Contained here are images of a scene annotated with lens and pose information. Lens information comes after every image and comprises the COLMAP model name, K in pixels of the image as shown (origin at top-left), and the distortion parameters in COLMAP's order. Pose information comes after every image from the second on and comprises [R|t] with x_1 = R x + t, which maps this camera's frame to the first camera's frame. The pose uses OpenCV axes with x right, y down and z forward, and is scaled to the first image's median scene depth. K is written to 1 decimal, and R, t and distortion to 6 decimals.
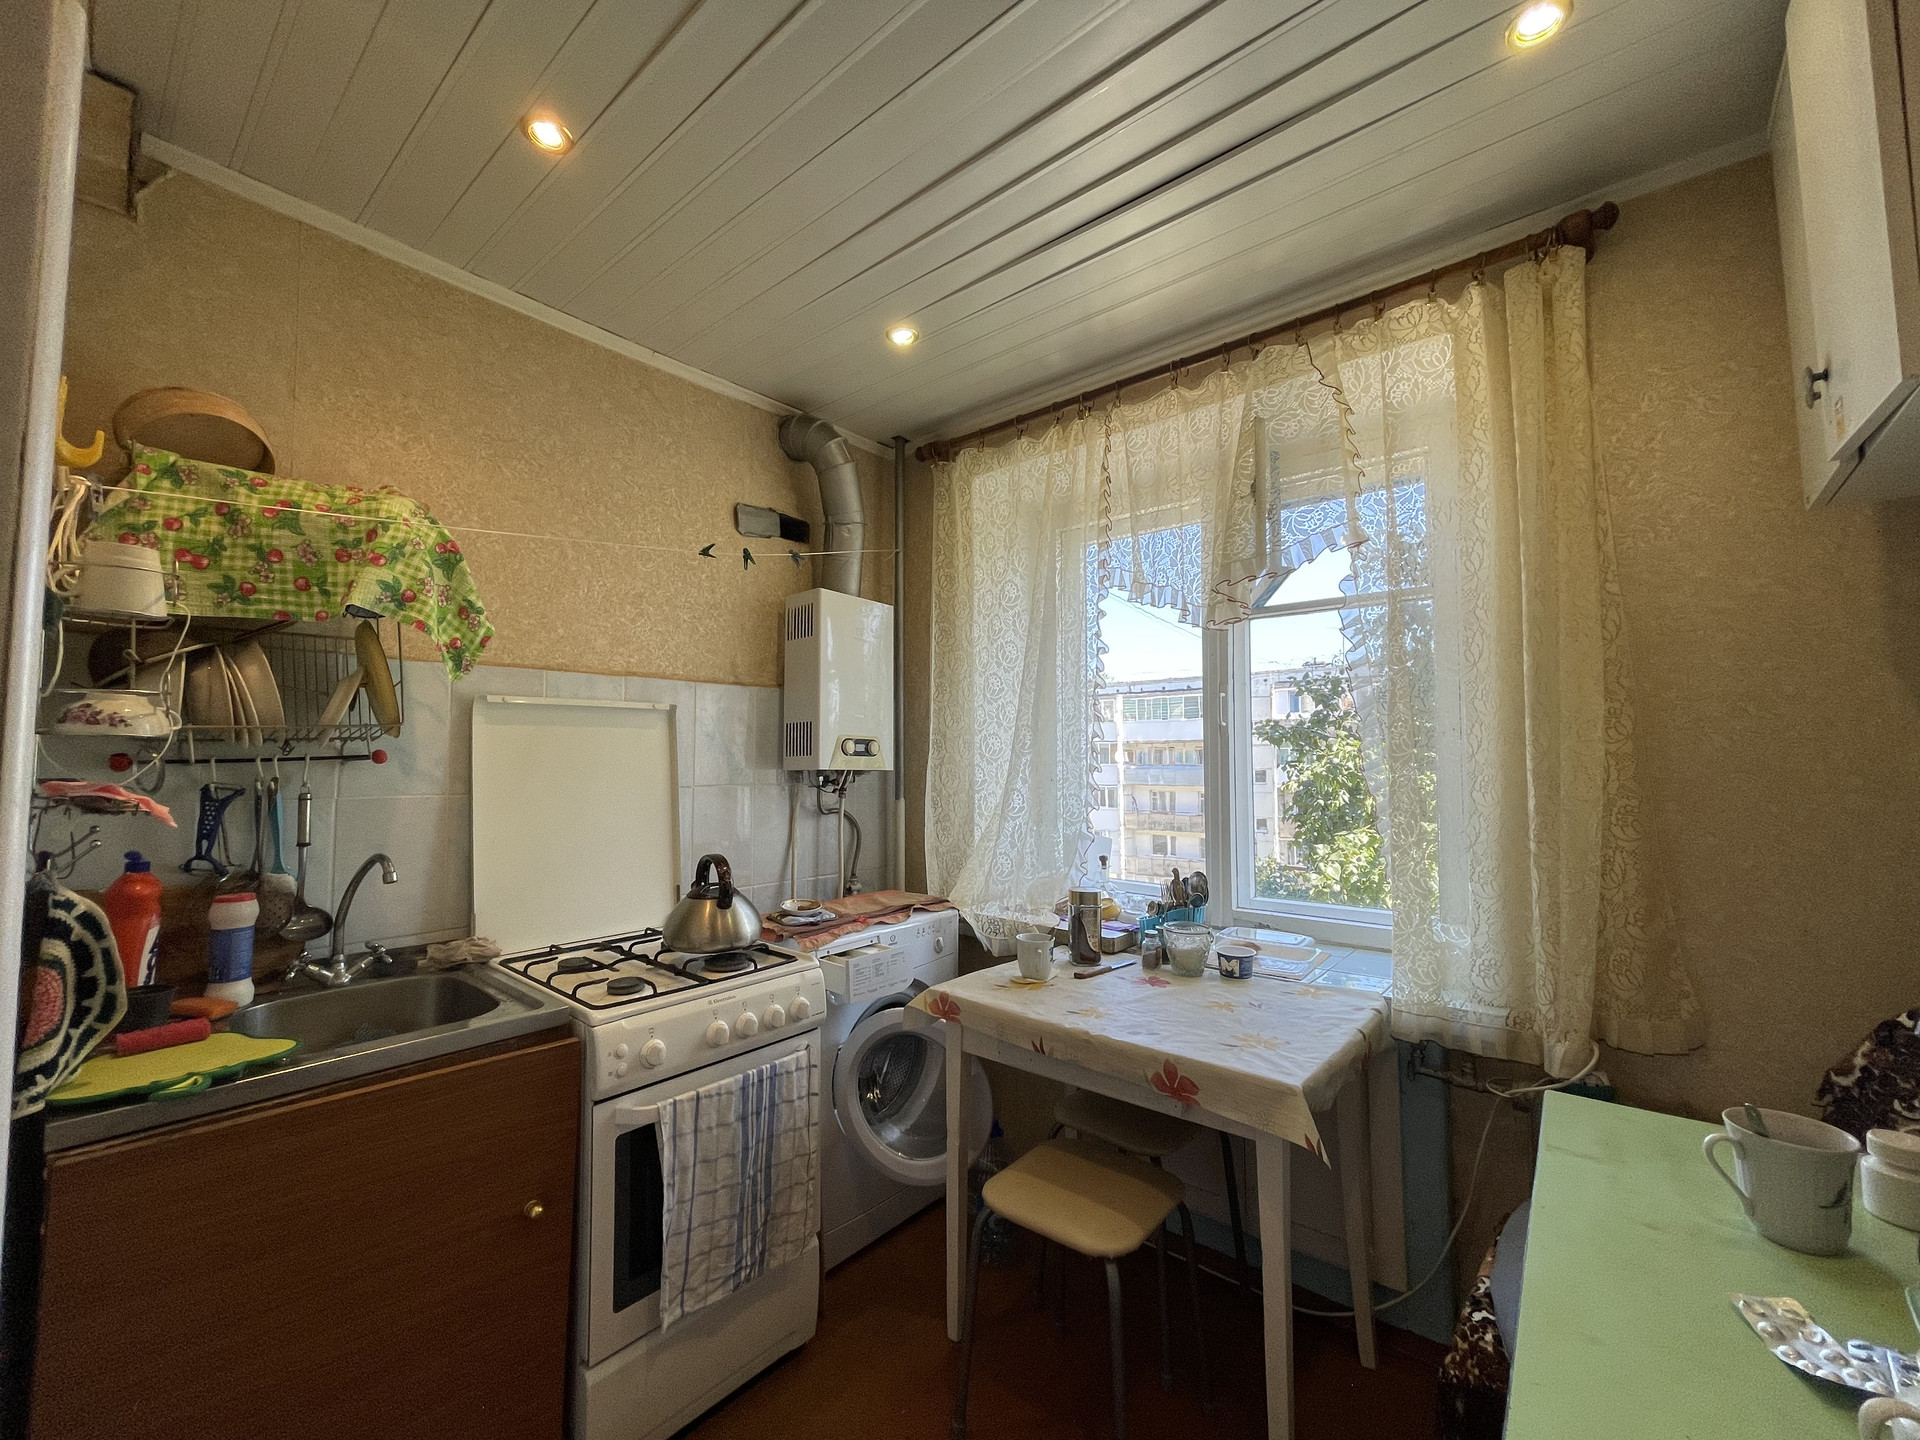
lens RADIAL K [[776.5, 0, 957.7], [0, 776.5, 715.8], [0, 0, 1]] dist [-0.003598, -0.001075]
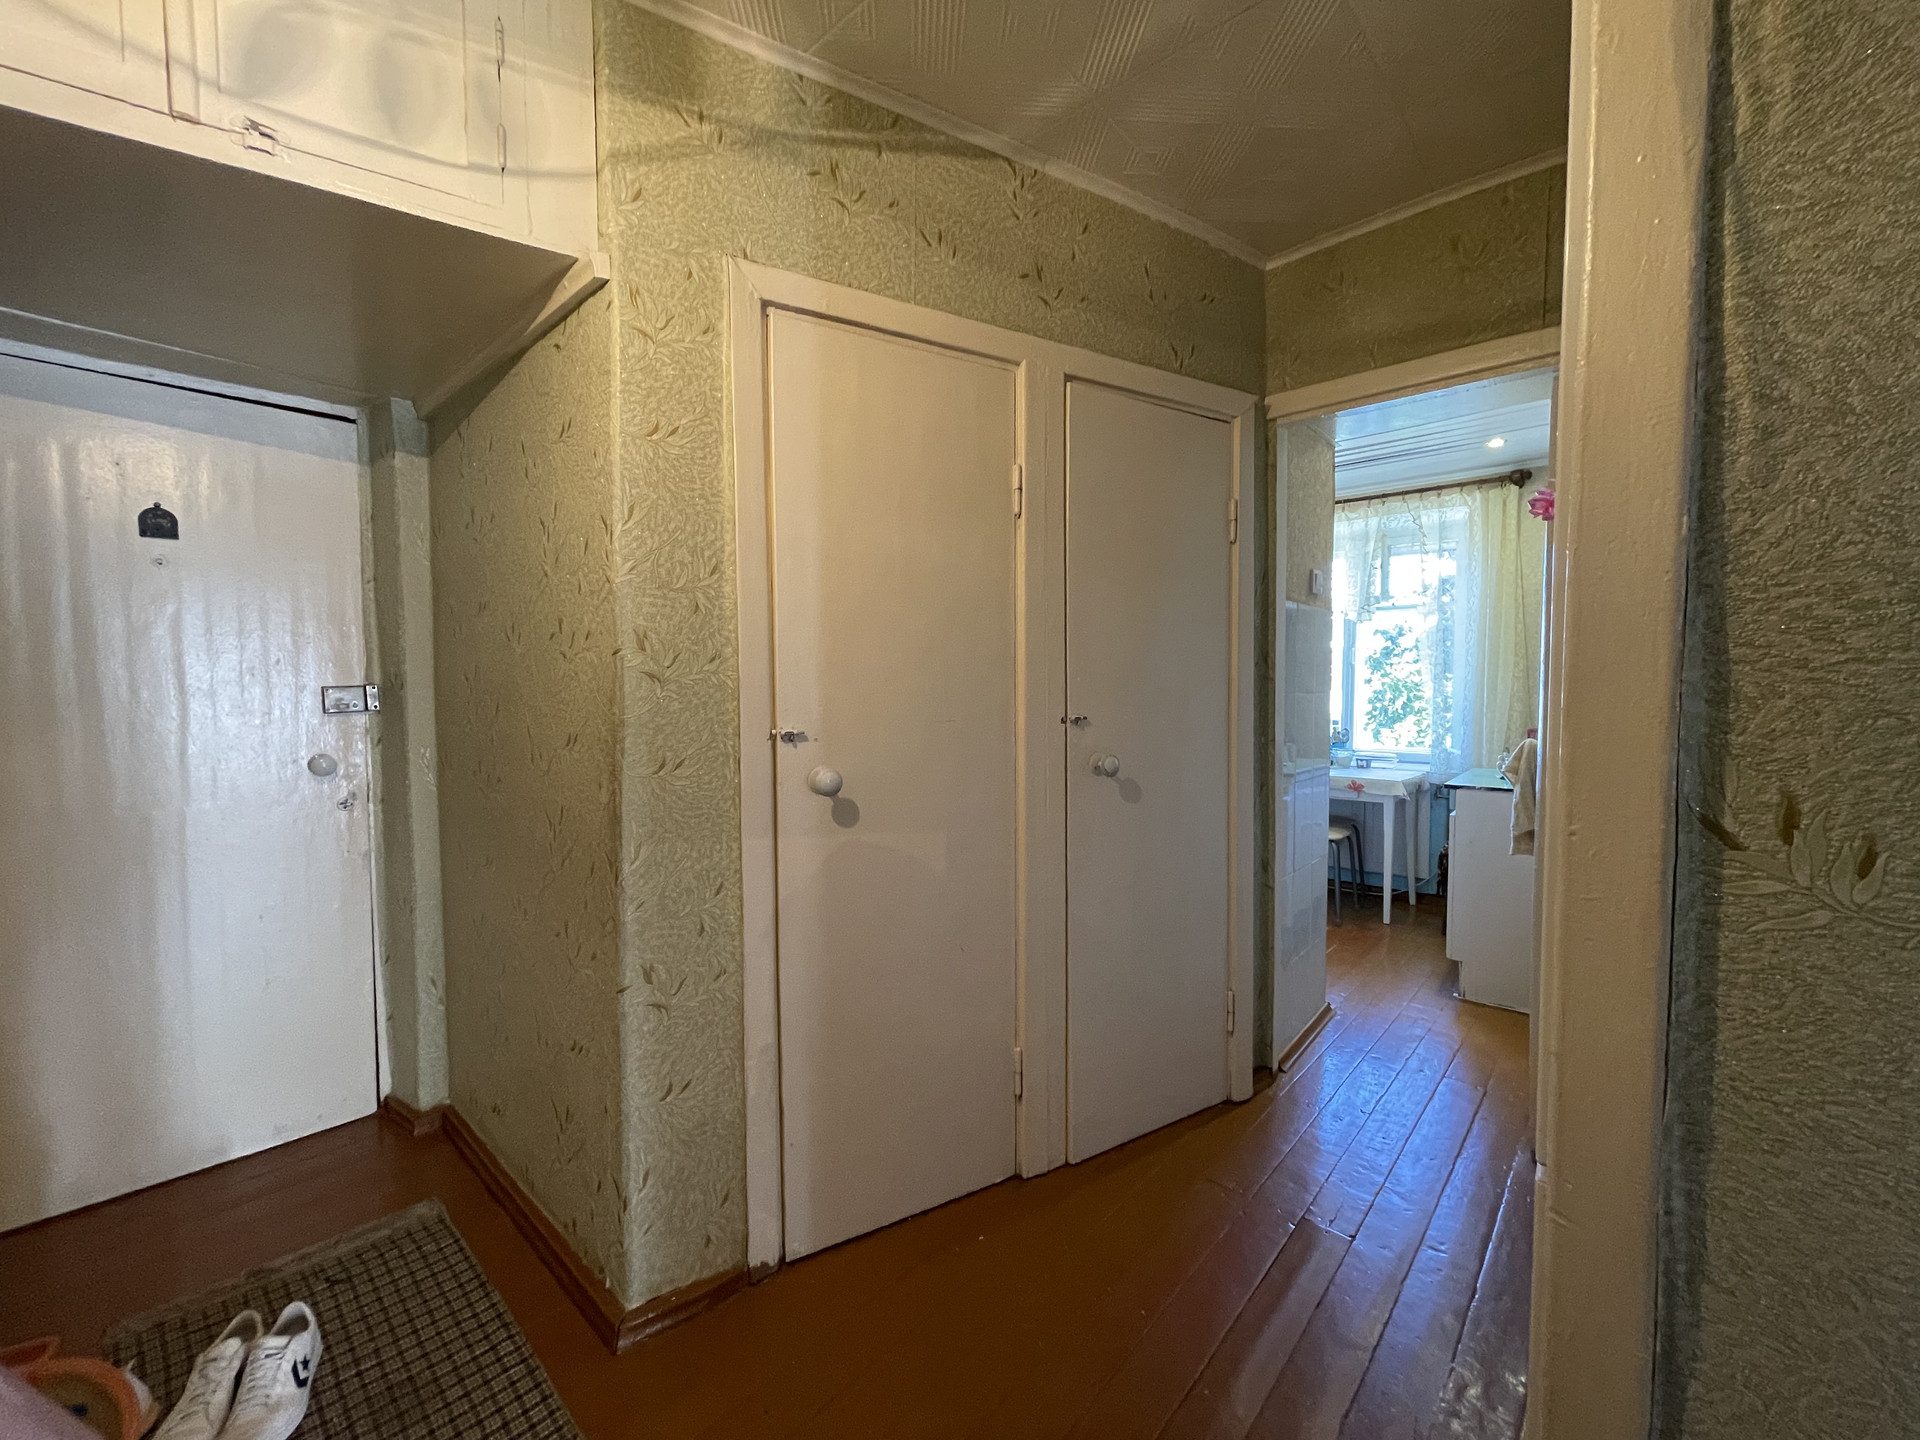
lens RADIAL K [[776.5, 0, 961.0], [0, 776.5, 720.7], [0, 0, 1]] dist [-0.003598, -0.001075]
pose [[0.999268, -0.007504, -0.037517, -0.892454], [0.011630, 0.993753, 0.110991, -0.107245], [0.036450, -0.111346, 0.993113, -1.591397]]
